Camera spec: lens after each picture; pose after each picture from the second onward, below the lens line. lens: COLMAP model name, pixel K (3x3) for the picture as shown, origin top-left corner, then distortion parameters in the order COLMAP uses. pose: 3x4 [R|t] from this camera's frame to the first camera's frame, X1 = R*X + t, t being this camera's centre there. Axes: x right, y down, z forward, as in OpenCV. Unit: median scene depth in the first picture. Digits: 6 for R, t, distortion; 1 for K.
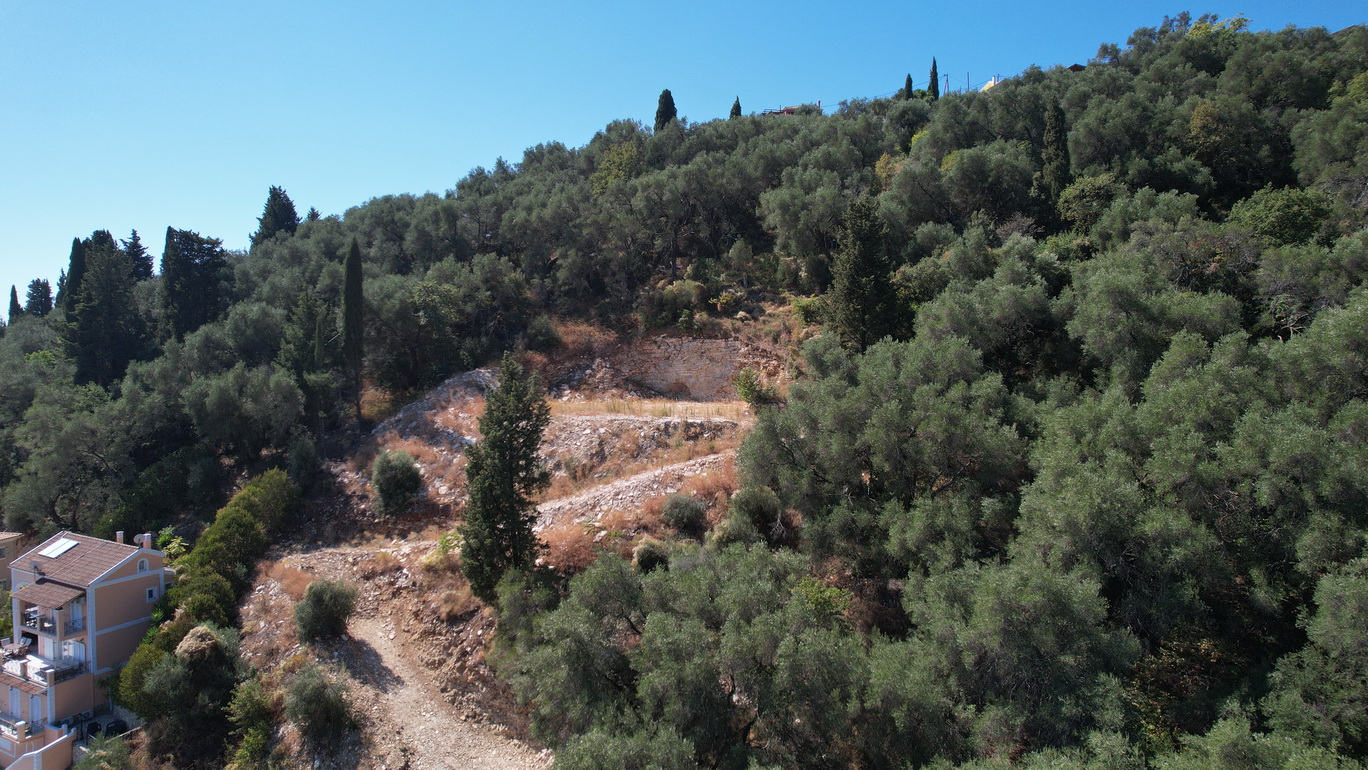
lens RADIAL K [[871.0, 0, 684.3], [0, 871.0, 378.6], [0, 0, 1]] dist [-0.069926, 0.057677]
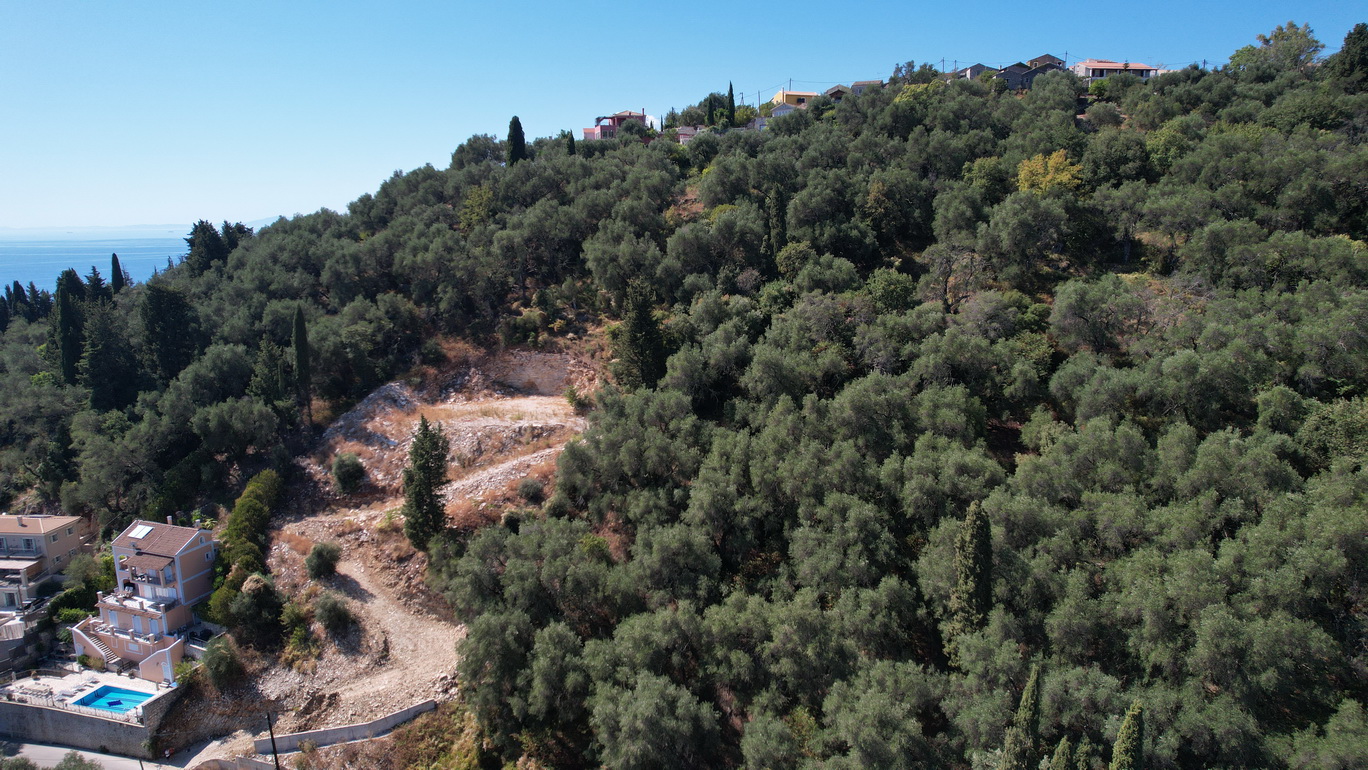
lens RADIAL K [[871.0, 0, 682.3], [0, 871.0, 386.1], [0, 0, 1]] dist [-0.069926, 0.057677]
pose [[0.989786, -0.044885, 0.135308, 0.061965], [0.025321, 0.989400, 0.142991, -0.241213], [-0.140292, -0.138104, 0.980431, -0.593520]]
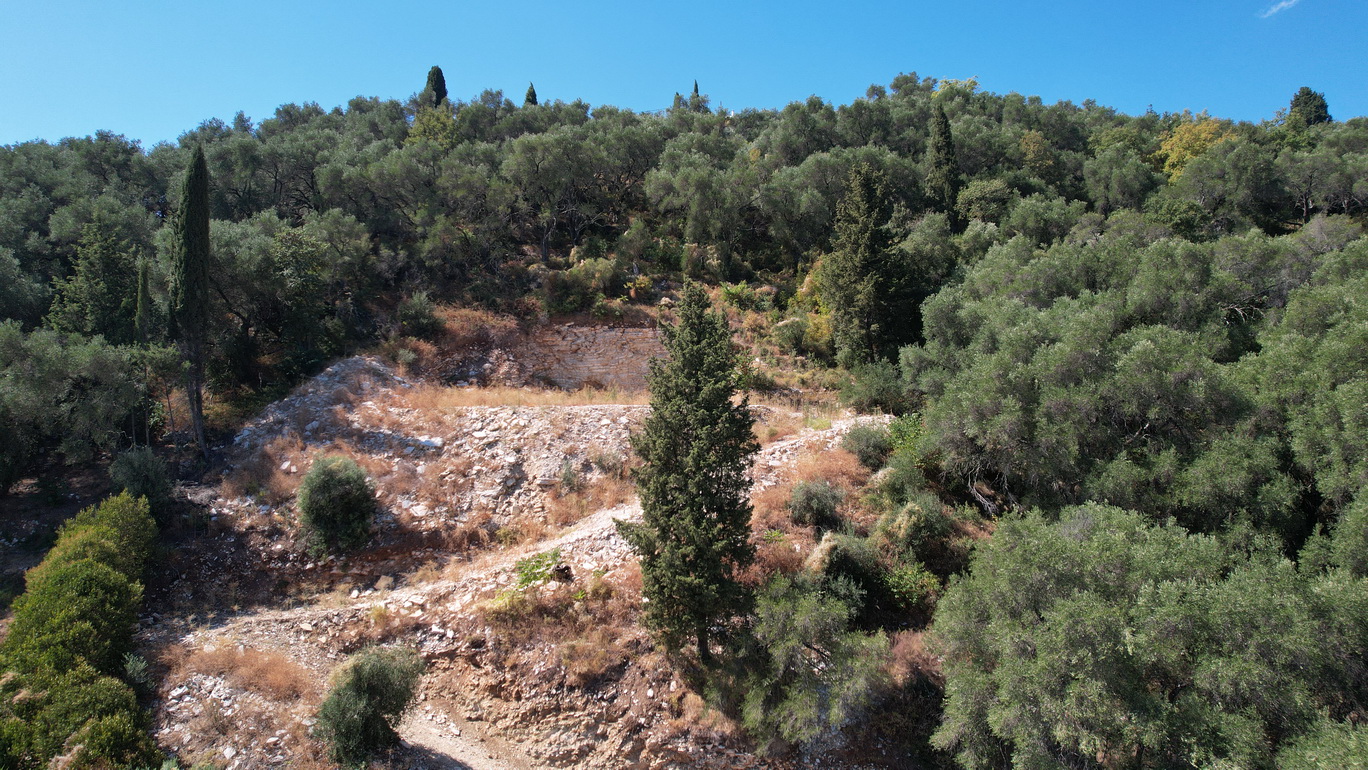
lens RADIAL K [[871.0, 0, 684.5], [0, 871.0, 385.3], [0, 0, 1]] dist [-0.069926, 0.057677]
pose [[0.884842, 0.000612, 0.465891, -0.397282], [0.027322, 0.998210, -0.053203, 0.070135], [-0.465090, 0.059805, 0.883241, 0.289829]]
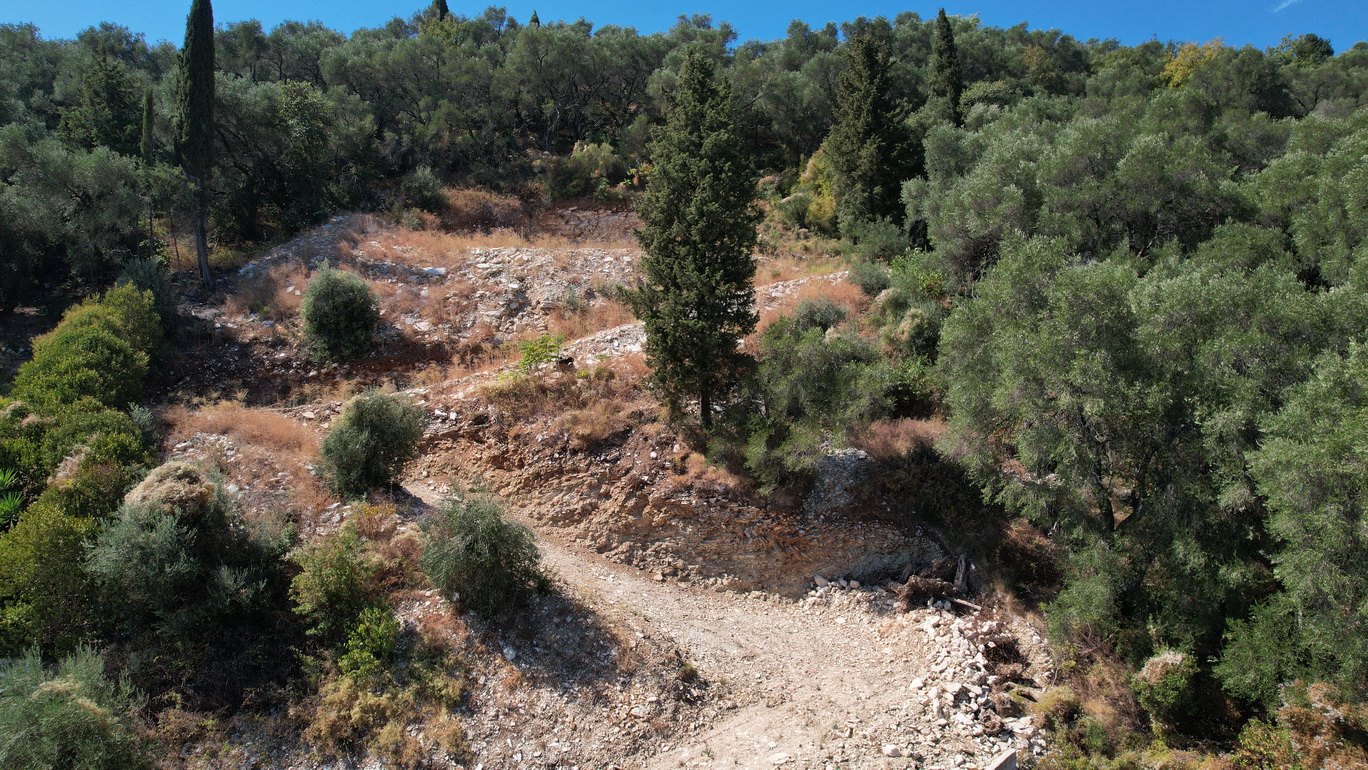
lens RADIAL K [[871.0, 0, 684.5], [0, 871.0, 388.1], [0, 0, 1]] dist [-0.069926, 0.057677]
pose [[0.886567, -0.002066, 0.462595, -0.397791], [0.027681, 0.998435, -0.048591, 0.208807], [-0.461771, 0.055885, 0.885237, 0.296906]]
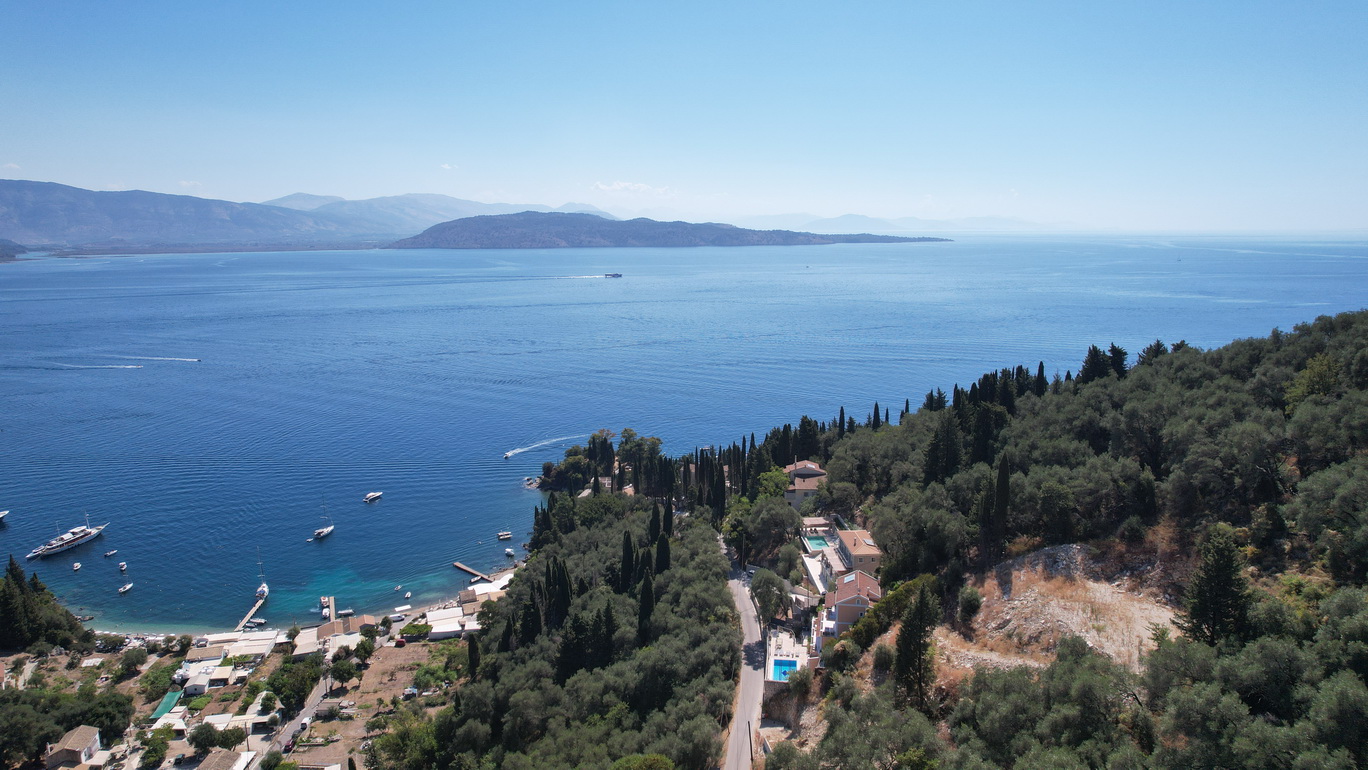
lens RADIAL K [[871.0, 0, 691.7], [0, 871.0, 392.2], [0, 0, 1]] dist [-0.069926, 0.057677]
pose [[0.302905, 0.168265, -0.938049, 1.112036], [-0.038712, 0.985650, 0.164303, -0.592596], [0.952234, -0.013455, 0.305072, -0.112425]]
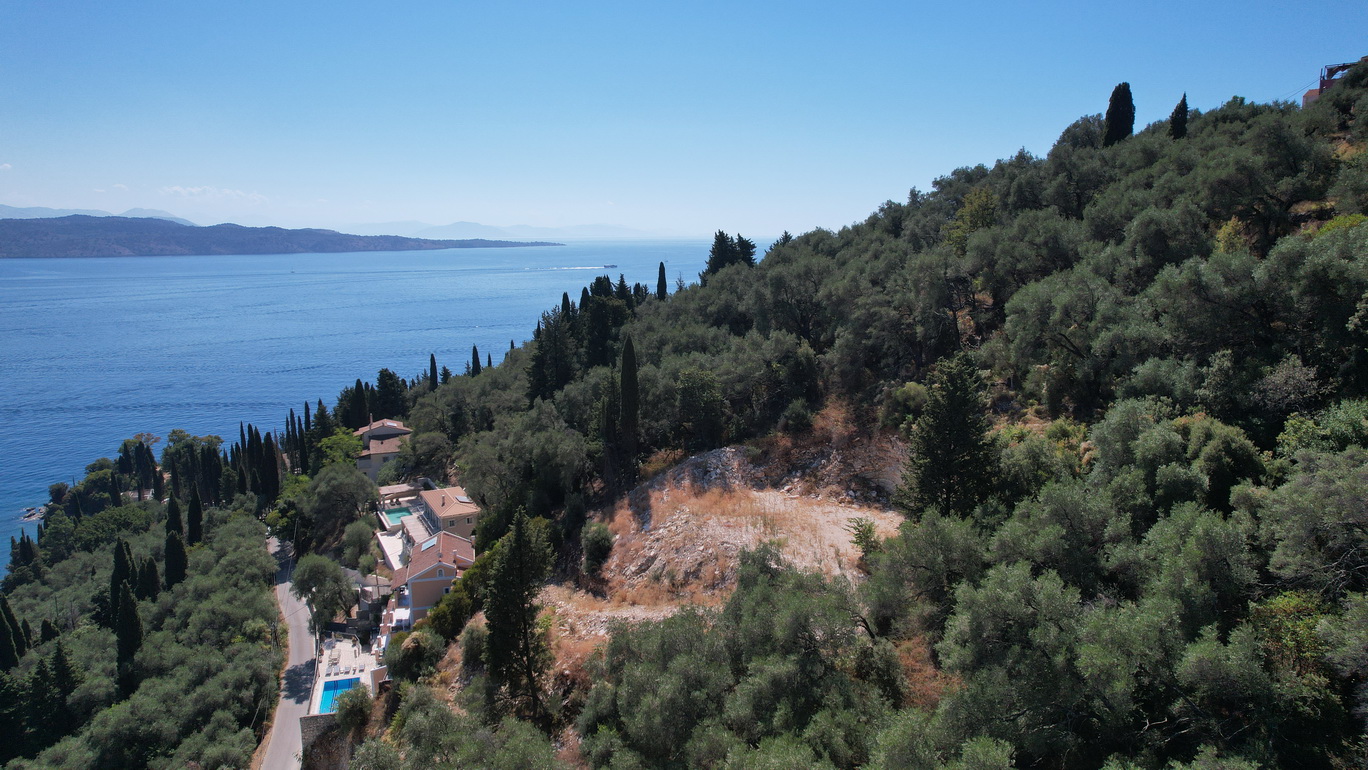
lens RADIAL K [[871.0, 0, 691.8], [0, 871.0, 385.6], [0, 0, 1]] dist [-0.069926, 0.057677]
pose [[0.674693, 0.119570, -0.728349, 0.650913], [-0.030003, 0.990419, 0.134800, -0.287663], [0.737488, -0.069096, 0.671816, 0.257577]]
